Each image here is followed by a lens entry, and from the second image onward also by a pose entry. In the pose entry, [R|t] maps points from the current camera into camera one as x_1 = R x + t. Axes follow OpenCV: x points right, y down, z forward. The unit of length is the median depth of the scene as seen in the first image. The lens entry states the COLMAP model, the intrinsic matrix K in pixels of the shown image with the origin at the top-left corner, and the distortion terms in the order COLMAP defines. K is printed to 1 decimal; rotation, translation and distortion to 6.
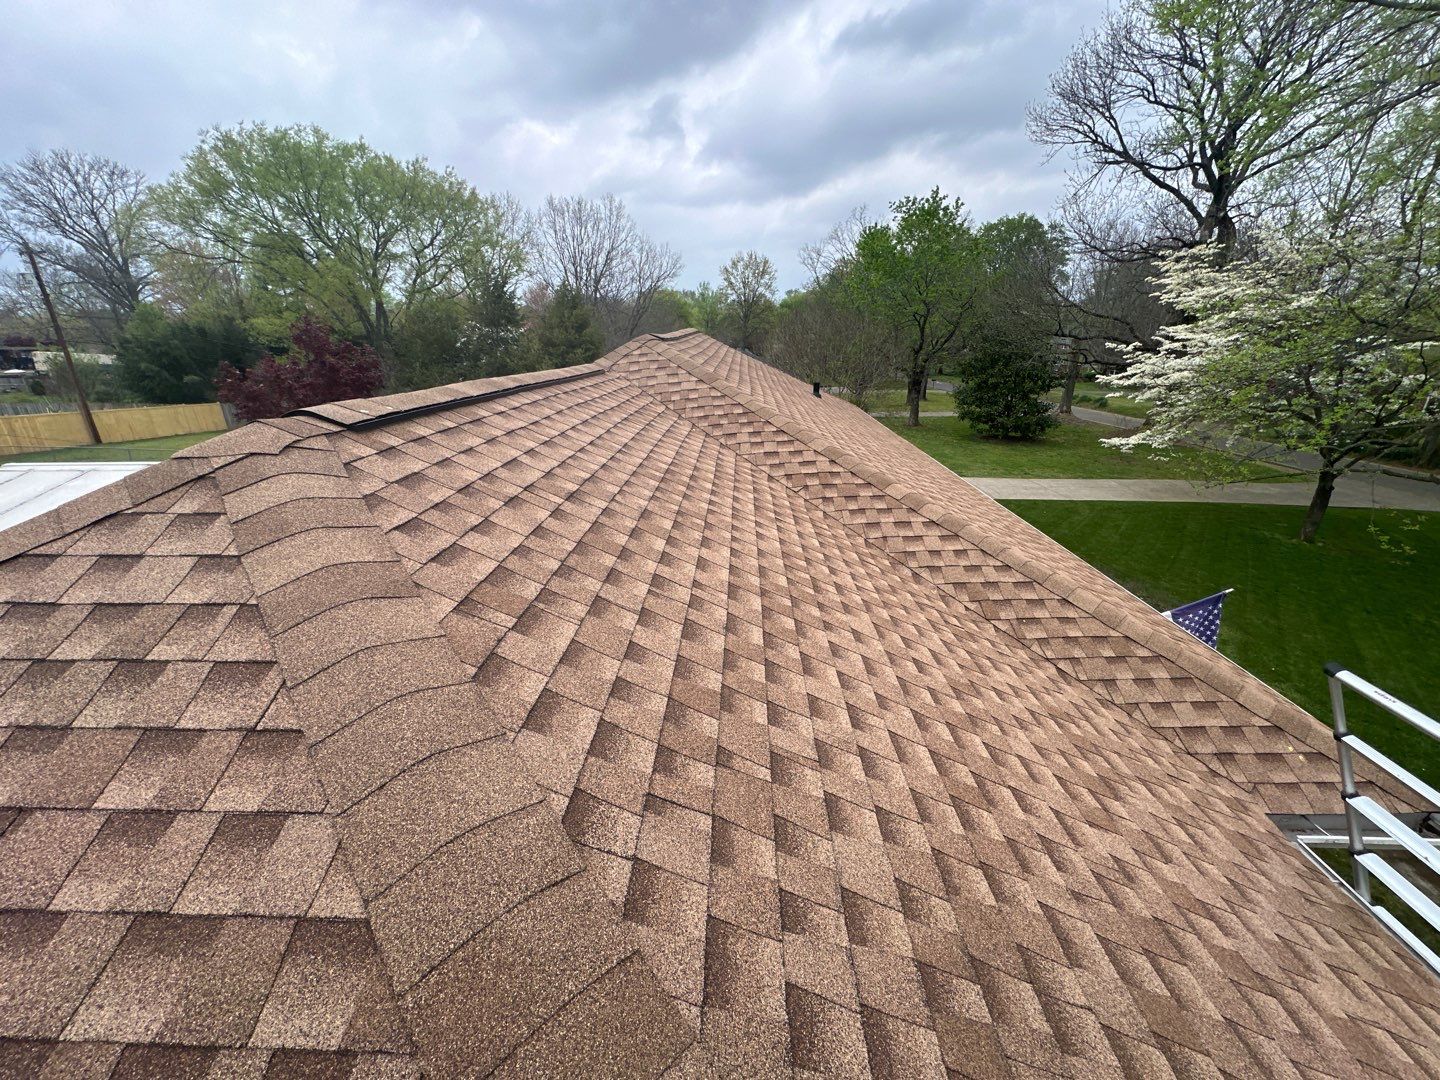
lens RADIAL K [[578.9, 0, 730.1], [0, 578.9, 549.2], [0, 0, 1]] dist [-0.001313, -0.000228]
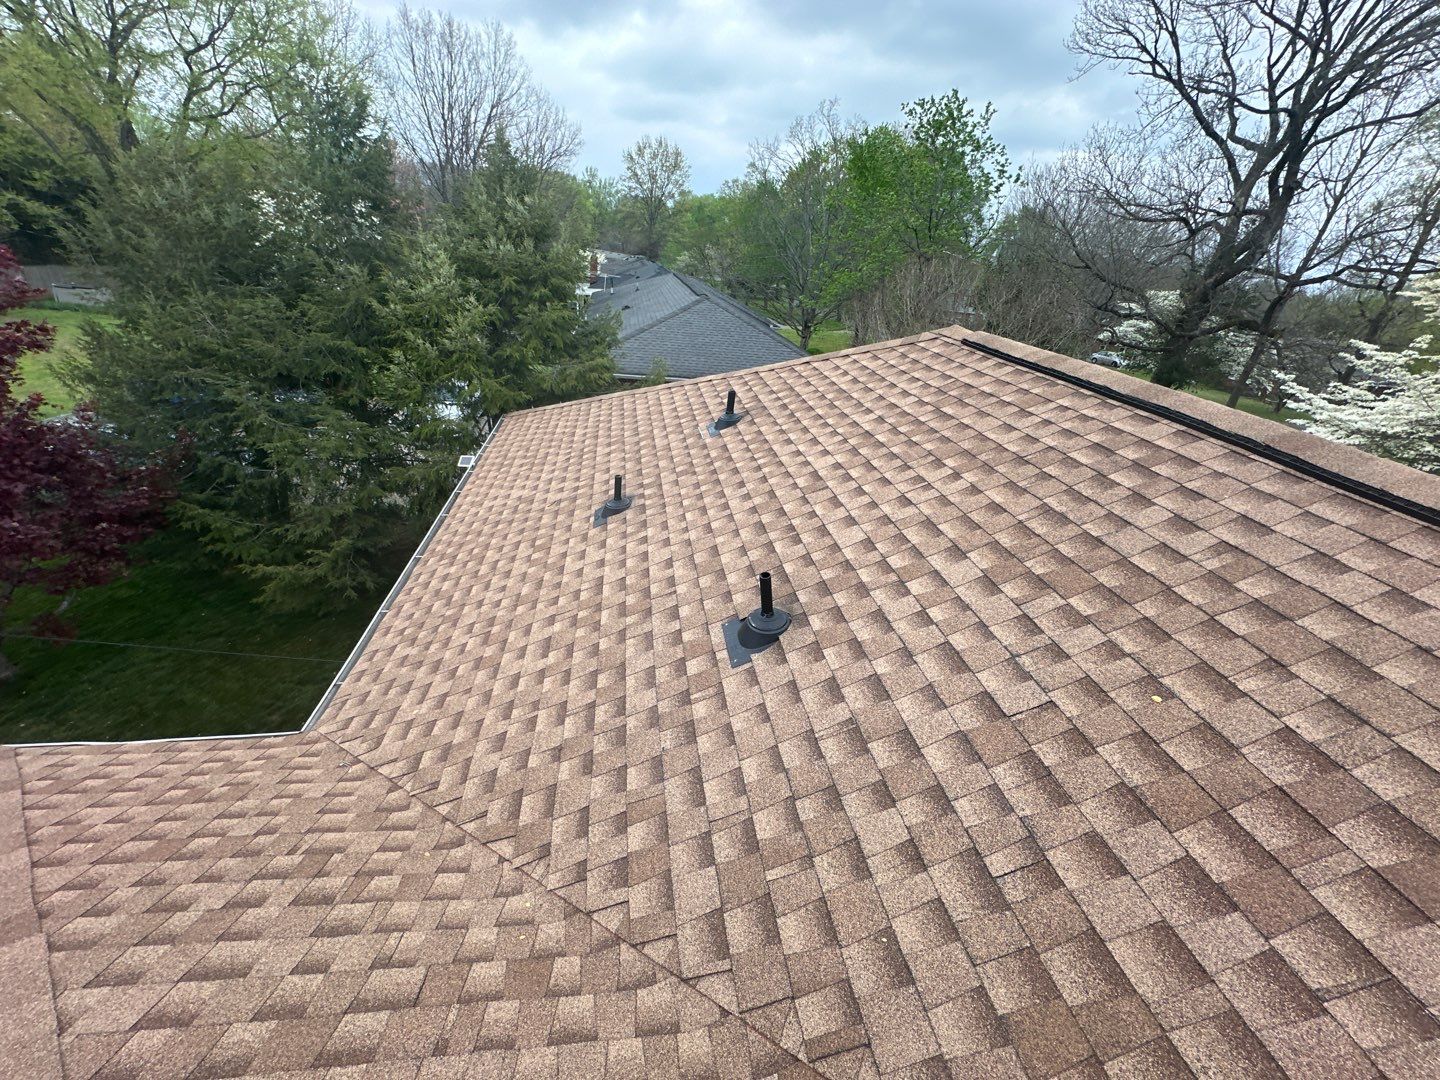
lens RADIAL K [[578.9, 0, 730.1], [0, 578.9, 549.2], [0, 0, 1]] dist [-0.001313, -0.000228]
pose [[0.976837, 0.016231, 0.213368, -0.067848], [-0.044953, 0.990434, 0.130462, -0.067085], [-0.209209, -0.137032, 0.968222, 0.155240]]
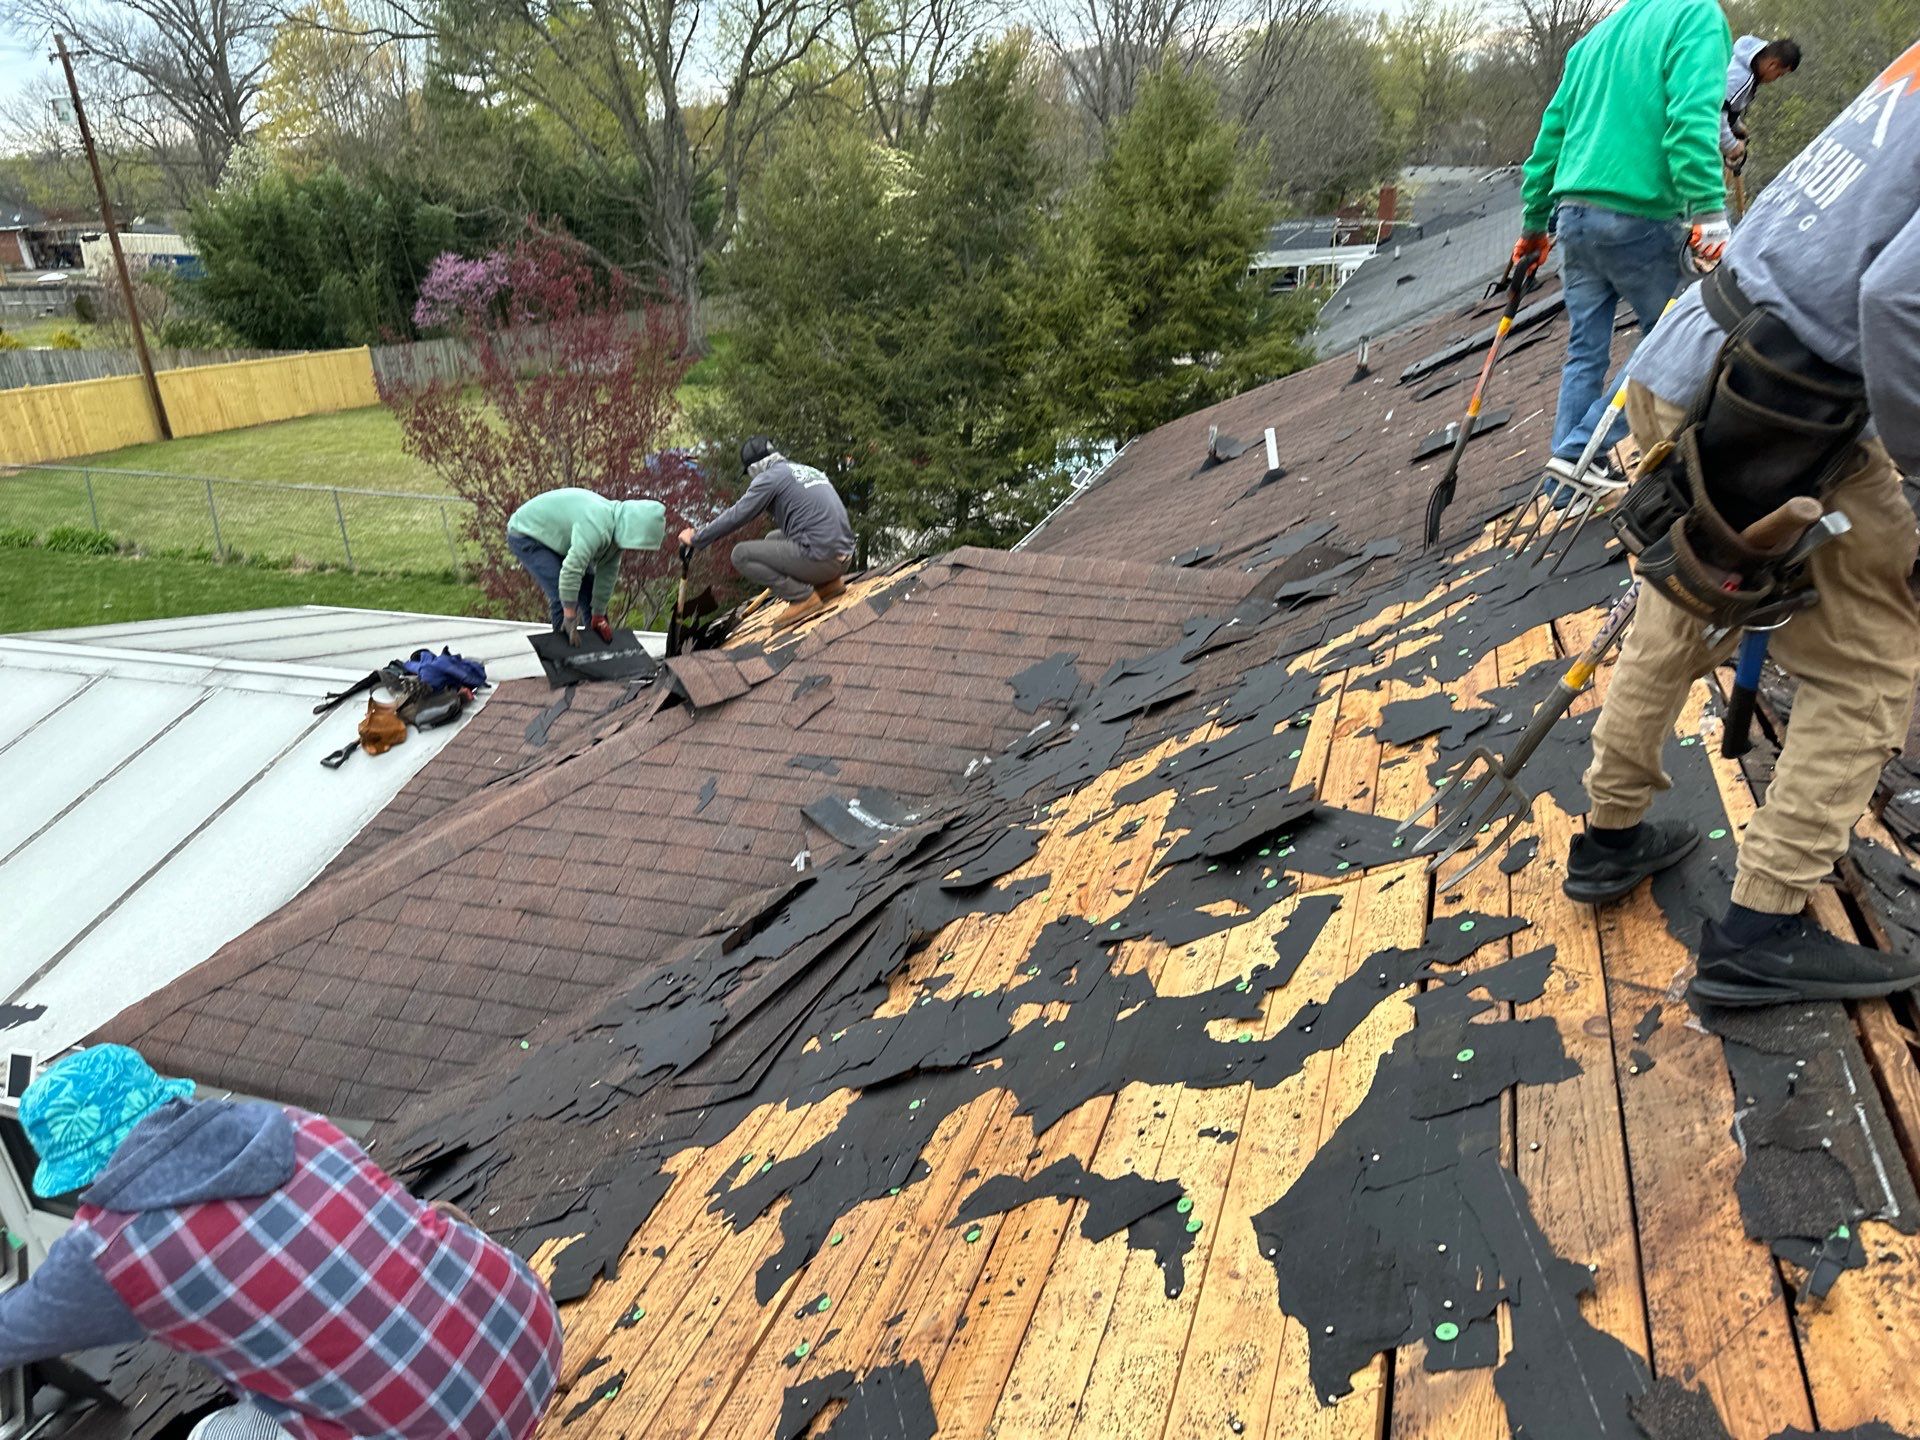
lens RADIAL K [[1380.3, 0, 952.8], [0, 1380.3, 769.1], [0, 0, 1]] dist [-0.004450, -0.002709]
pose [[0.947603, 0.090603, -0.306332, -0.040476], [-0.065981, 0.993770, 0.089821, -0.034859], [0.312562, -0.064902, 0.947678, 0.044919]]
